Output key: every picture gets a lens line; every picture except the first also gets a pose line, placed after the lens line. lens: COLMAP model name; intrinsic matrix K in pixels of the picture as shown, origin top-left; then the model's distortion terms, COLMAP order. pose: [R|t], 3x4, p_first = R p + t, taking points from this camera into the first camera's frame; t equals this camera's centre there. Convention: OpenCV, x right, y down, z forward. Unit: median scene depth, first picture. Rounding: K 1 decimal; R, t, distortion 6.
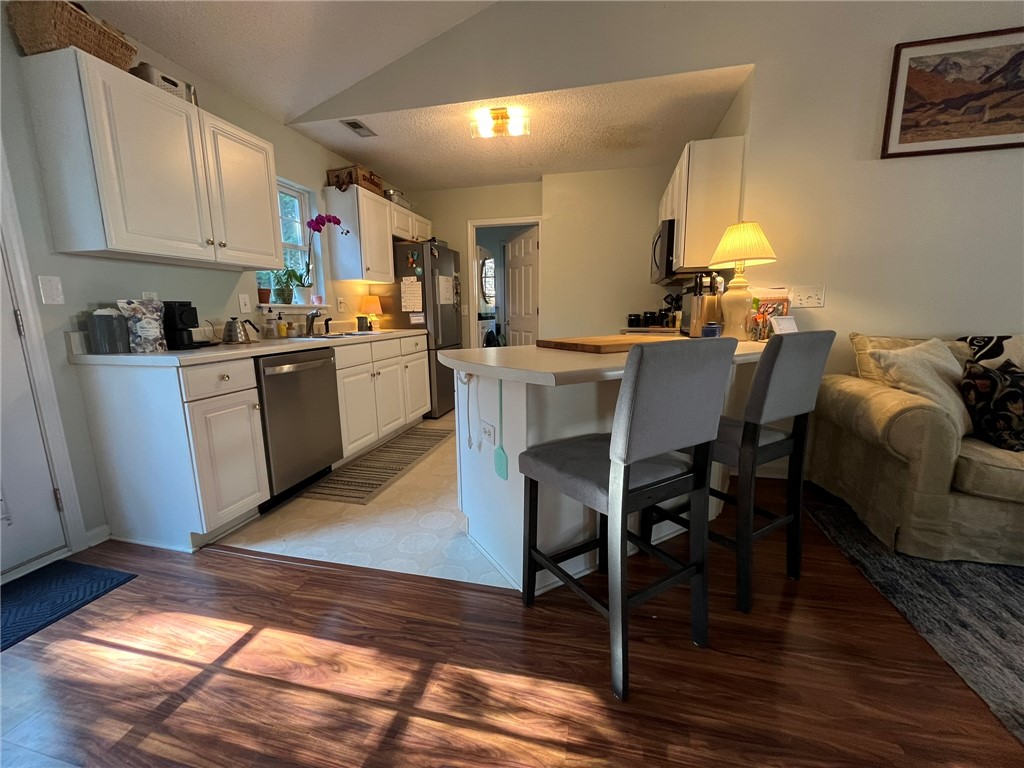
lens RADIAL K [[410.7, 0, 510.2], [0, 410.7, 386.5], [0, 0, 1]] dist [-0.004774, 0.000837]
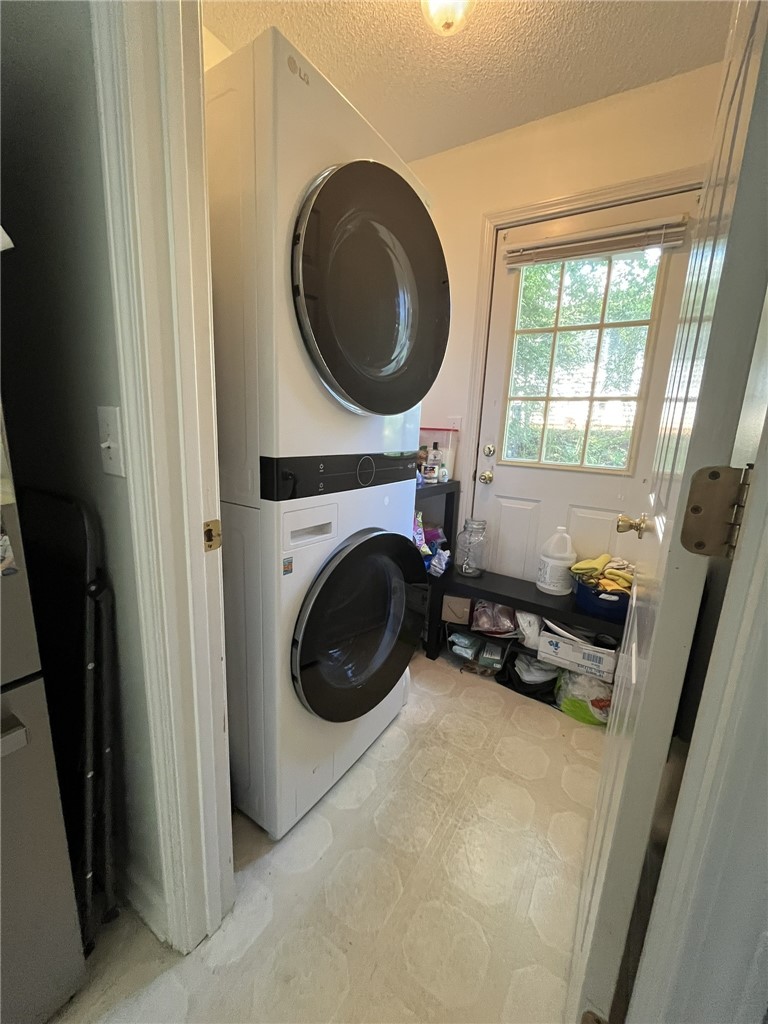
lens RADIAL K [[410.7, 0, 383.7], [0, 410.7, 513.6], [0, 0, 1]] dist [-0.004774, 0.000837]
pose [[0.942640, 0.122879, -0.310373, 0.056372], [-0.118486, 0.992406, 0.033043, -0.296841], [0.312076, 0.005627, 0.950040, 1.496747]]
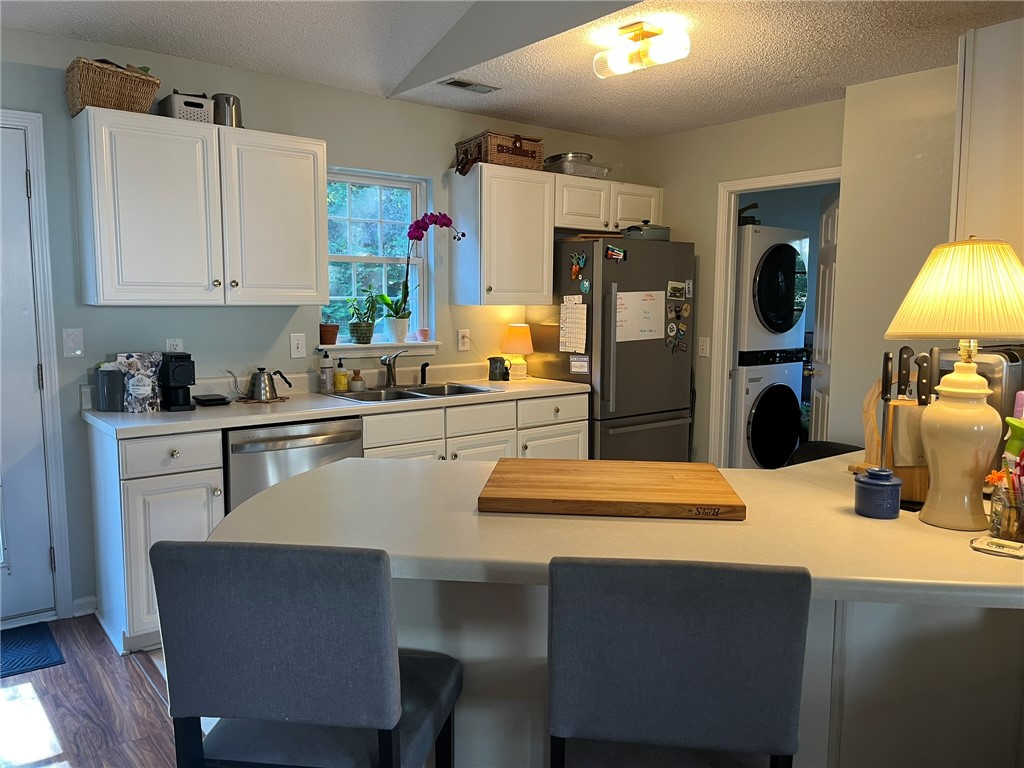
lens RADIAL K [[768.2, 0, 516.6], [0, 768.2, 388.8], [0, 0, 1]] dist [0.041615, -0.031054]
pose [[0.792793, 0.088271, -0.603066, 0.513485], [-0.126253, 0.991780, -0.020805, -0.136243], [0.596272, 0.092634, 0.797420, 0.102356]]
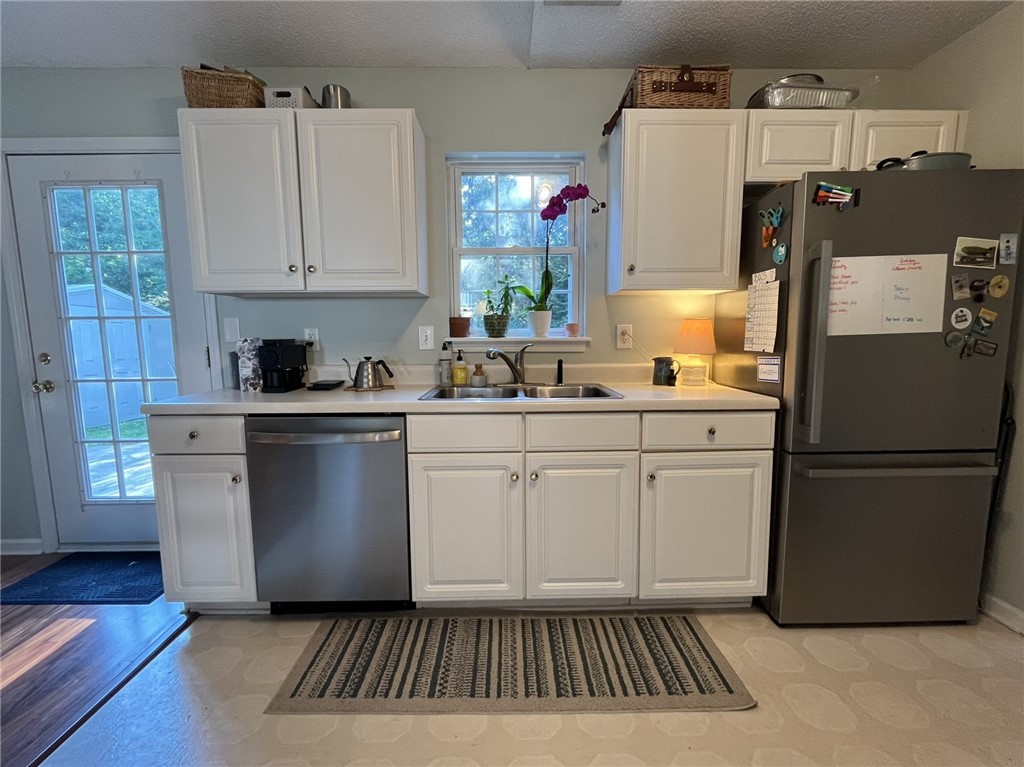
lens RADIAL K [[443.5, 0, 509.6], [0, 443.5, 384.5], [0, 0, 1]] dist [-0.002812, -0.000716]
pose [[0.248368, 0.120647, -0.961123, 0.194410], [-0.173333, 0.981734, 0.078442, -0.196721], [0.953032, 0.147112, 0.264744, 0.887958]]
